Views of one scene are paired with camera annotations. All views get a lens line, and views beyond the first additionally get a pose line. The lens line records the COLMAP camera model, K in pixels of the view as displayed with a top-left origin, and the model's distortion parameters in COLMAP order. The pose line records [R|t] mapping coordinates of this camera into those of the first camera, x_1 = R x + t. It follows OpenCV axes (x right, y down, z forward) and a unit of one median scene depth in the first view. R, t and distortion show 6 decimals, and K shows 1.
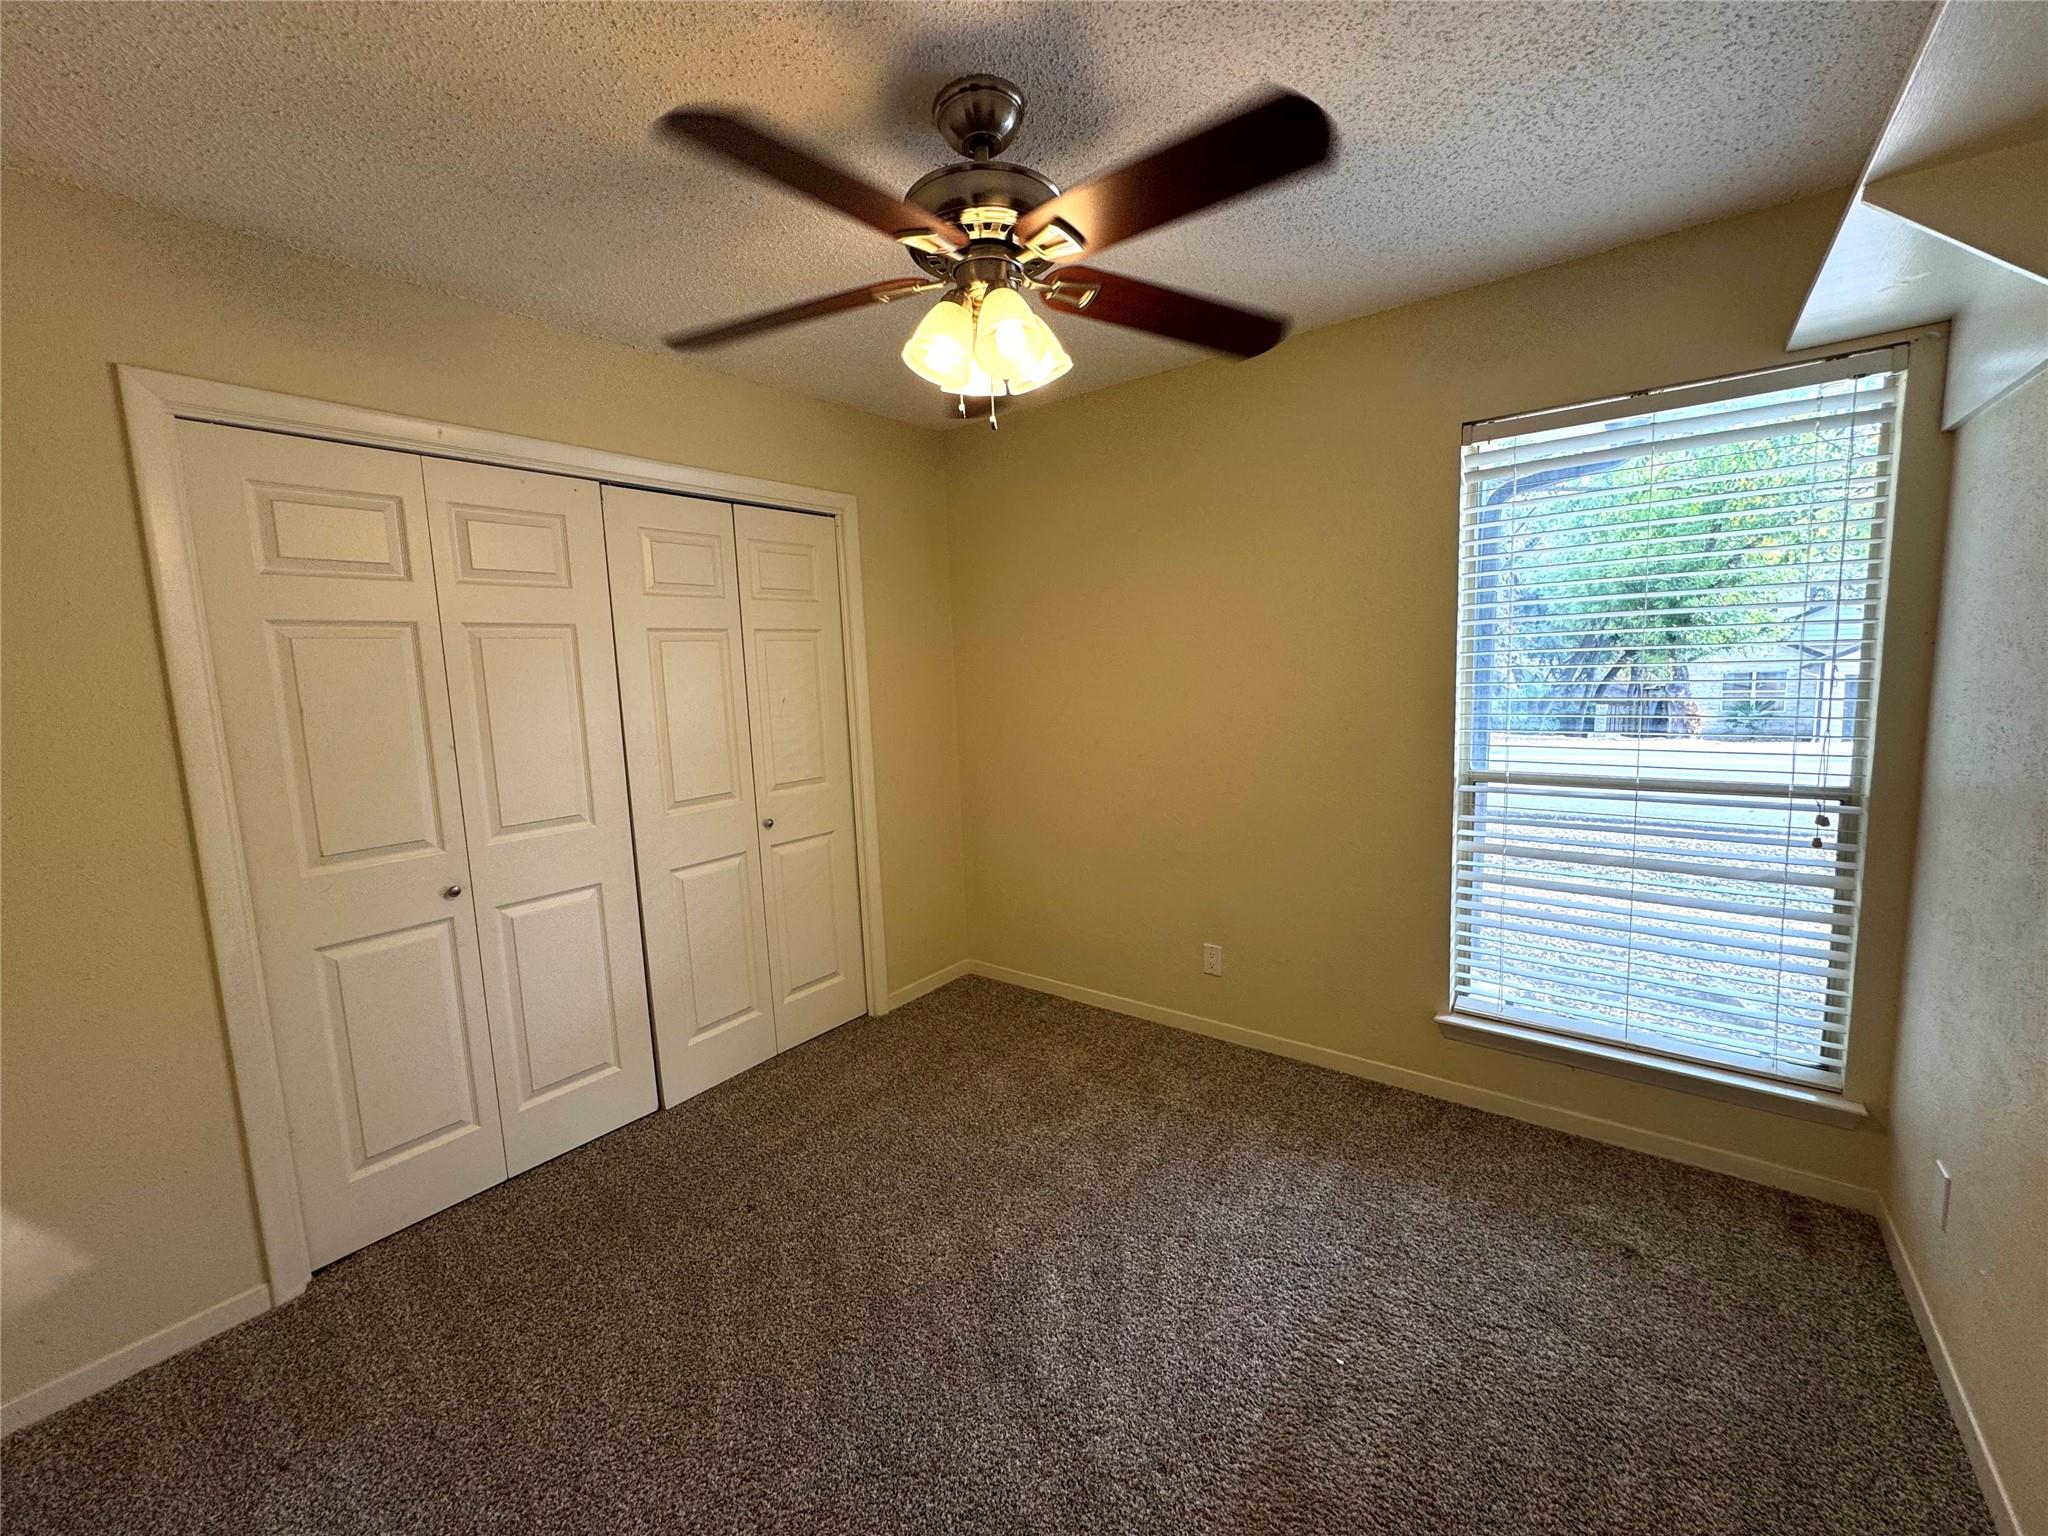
lens RADIAL K [[818.3, 0, 1019.8], [0, 818.3, 768.9], [0, 0, 1]] dist [-0.002470, -0.000213]
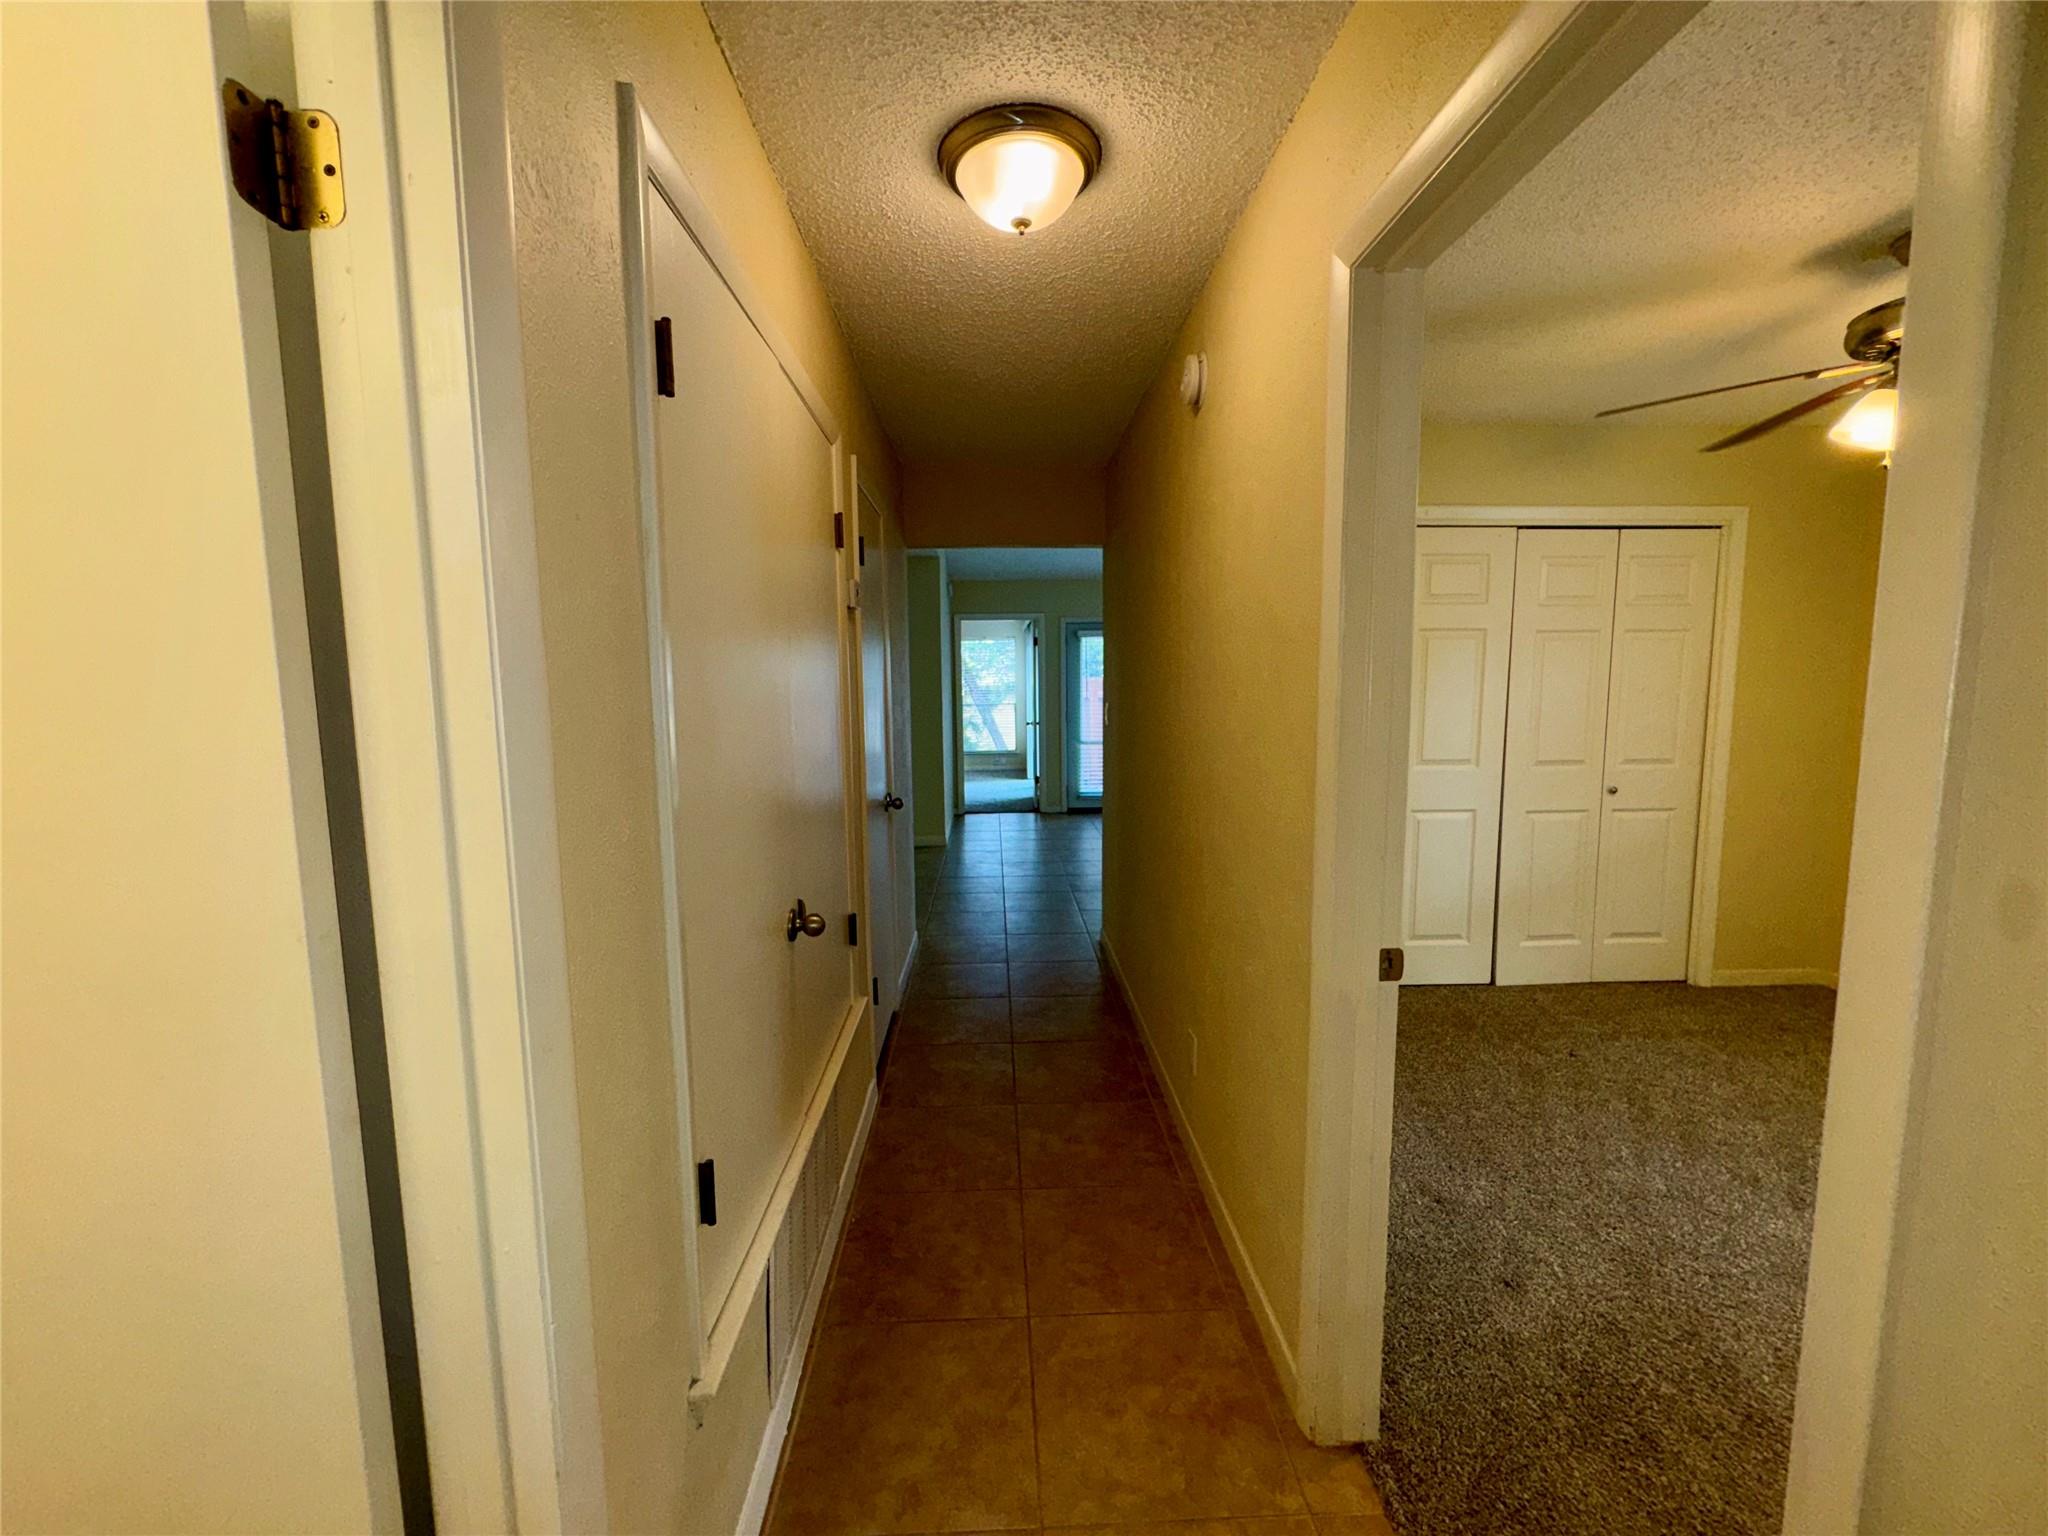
lens RADIAL K [[818.3, 0, 1024.2], [0, 818.3, 754.9], [0, 0, 1]] dist [-0.002470, -0.000213]
pose [[0.640681, 0.111831, -0.759619, 0.048930], [-0.116653, 0.992029, 0.047658, 0.060531], [0.758894, 0.058078, 0.648619, -0.461673]]
